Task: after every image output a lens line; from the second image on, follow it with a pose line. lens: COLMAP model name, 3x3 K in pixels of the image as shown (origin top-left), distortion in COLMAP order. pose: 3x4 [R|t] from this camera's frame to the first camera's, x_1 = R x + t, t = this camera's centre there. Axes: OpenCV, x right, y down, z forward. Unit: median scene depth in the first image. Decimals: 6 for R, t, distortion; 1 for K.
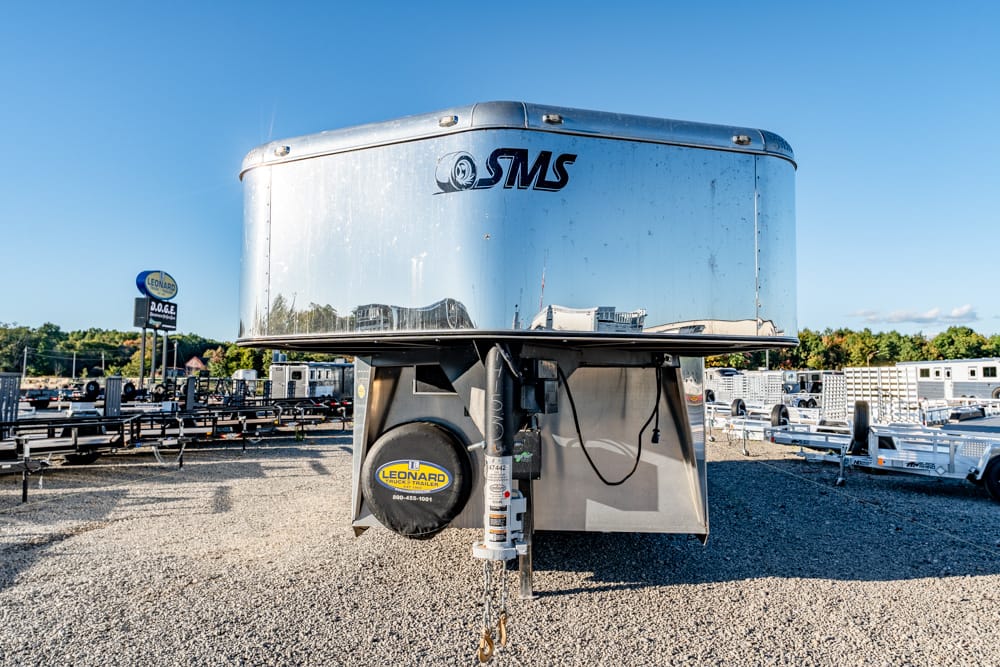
lens RADIAL K [[655.5, 0, 511.4], [0, 655.5, 330.2], [0, 0, 1]] dist [0.002973, 0.003348]
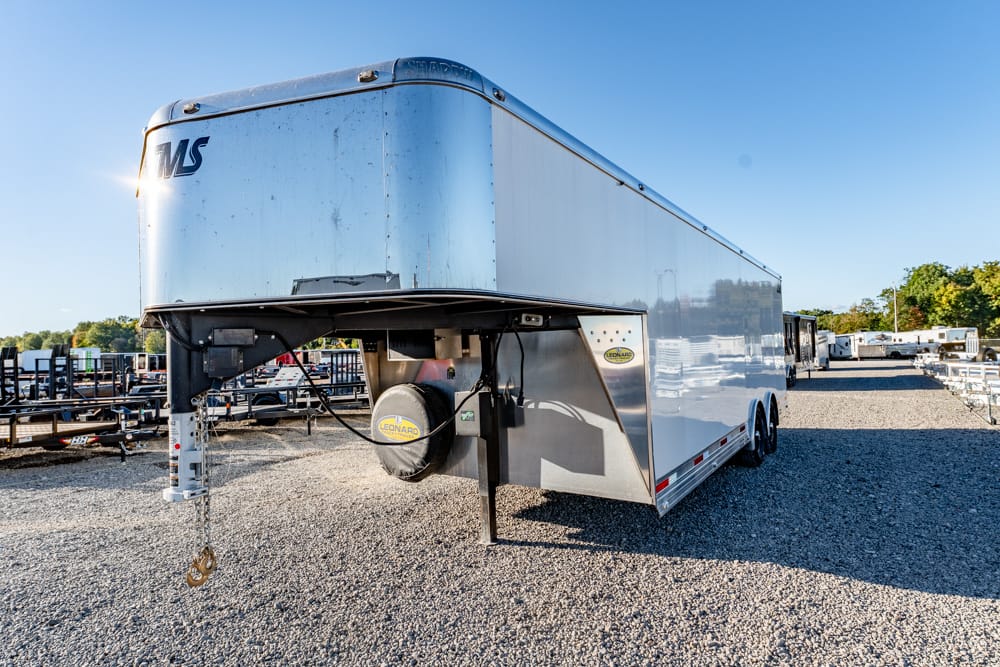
lens RADIAL K [[540.2, 0, 500.0], [0, 540.2, 333.5], [0, 0, 1]] dist [-0.001137, 0.000419]
pose [[0.862087, -0.044613, -0.504792, 0.518114], [0.068102, 0.997281, 0.028165, 0.033813], [0.502163, -0.058658, 0.862781, 0.252663]]
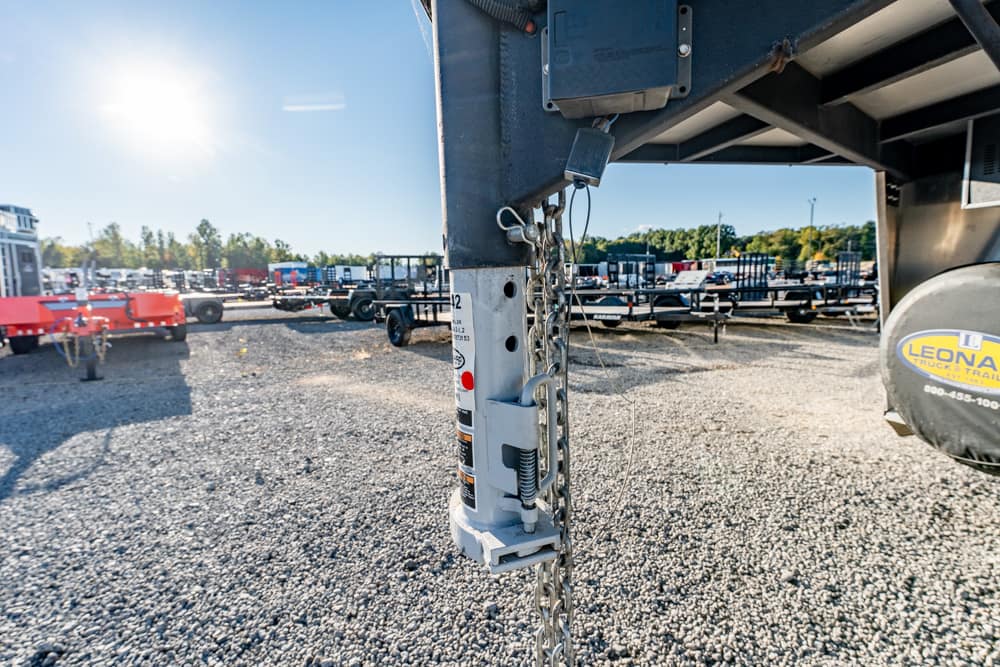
lens RADIAL K [[486.0, 0, 493.1], [0, 486.0, 331.6], [0, 0, 1]] dist [0.002089, 0.000800]
pose [[0.294975, 0.099177, -0.950344, 0.124562], [0.100572, 0.985851, 0.134099, 0.102615], [0.950197, -0.135134, 0.280827, 0.502497]]
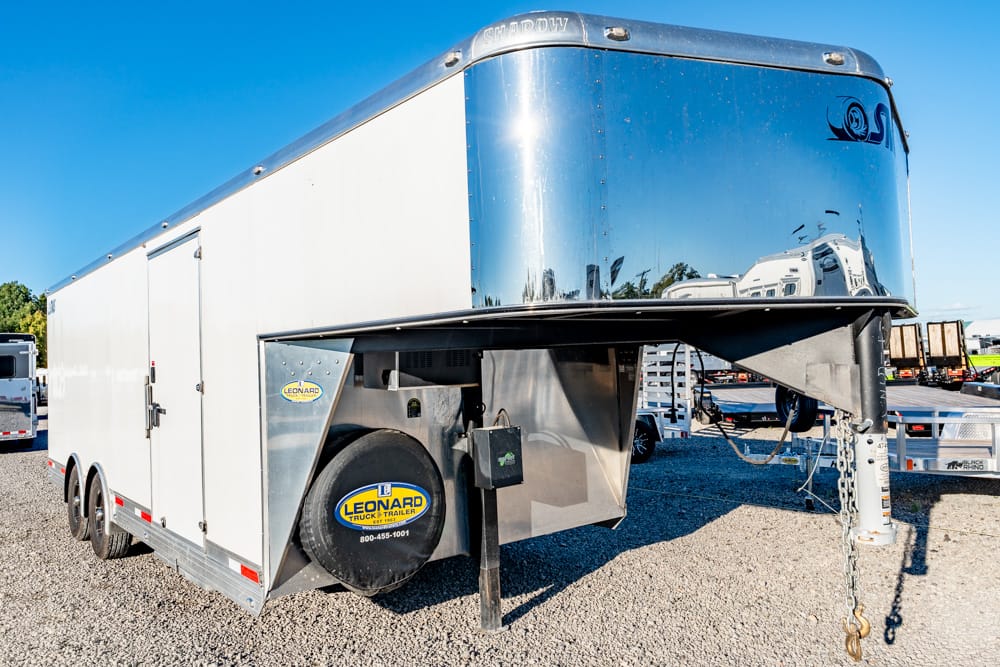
lens RADIAL K [[746.2, 0, 500.0], [0, 746.2, 333.5], [0, 0, 1]] dist [0.001284, 0.002912]
pose [[0.725671, -0.004470, 0.688028, -0.620189], [-0.010379, 0.999794, 0.017444, 0.019415], [-0.687964, -0.019800, 0.725475, 0.325919]]
